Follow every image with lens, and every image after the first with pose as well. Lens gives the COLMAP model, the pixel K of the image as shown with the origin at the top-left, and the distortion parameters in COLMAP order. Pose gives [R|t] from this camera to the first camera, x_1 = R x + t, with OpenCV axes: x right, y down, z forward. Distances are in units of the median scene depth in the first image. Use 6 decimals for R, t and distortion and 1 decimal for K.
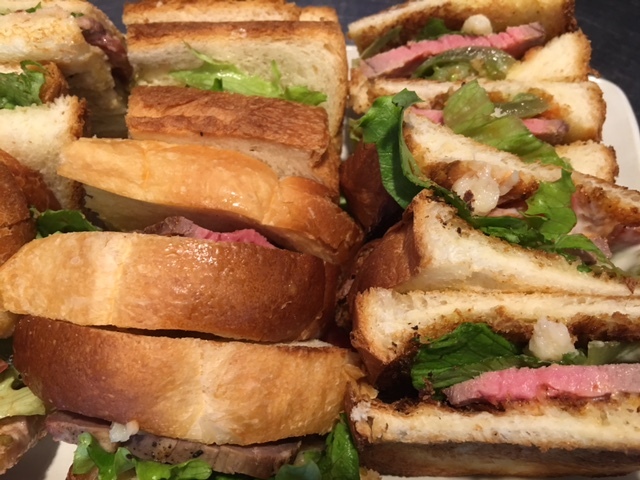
lens RADIAL K [[575.8, 0, 320.0], [0, 575.8, 240.0], [0, 0, 1]] dist [0.096895, -0.226954]
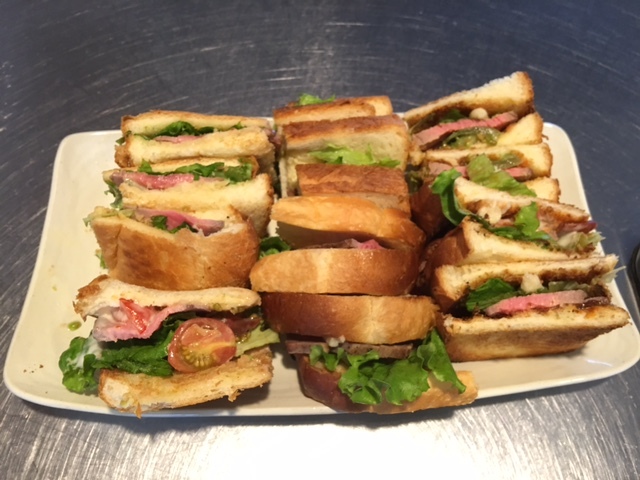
lens RADIAL K [[575.8, 0, 320.0], [0, 575.8, 240.0], [0, 0, 1]] dist [0.096895, -0.226954]
pose [[0.996031, -0.079643, 0.039733, -0.410459], [0.077818, 0.995927, 0.045531, -0.130982], [-0.043198, -0.042258, 0.998172, -1.000048]]
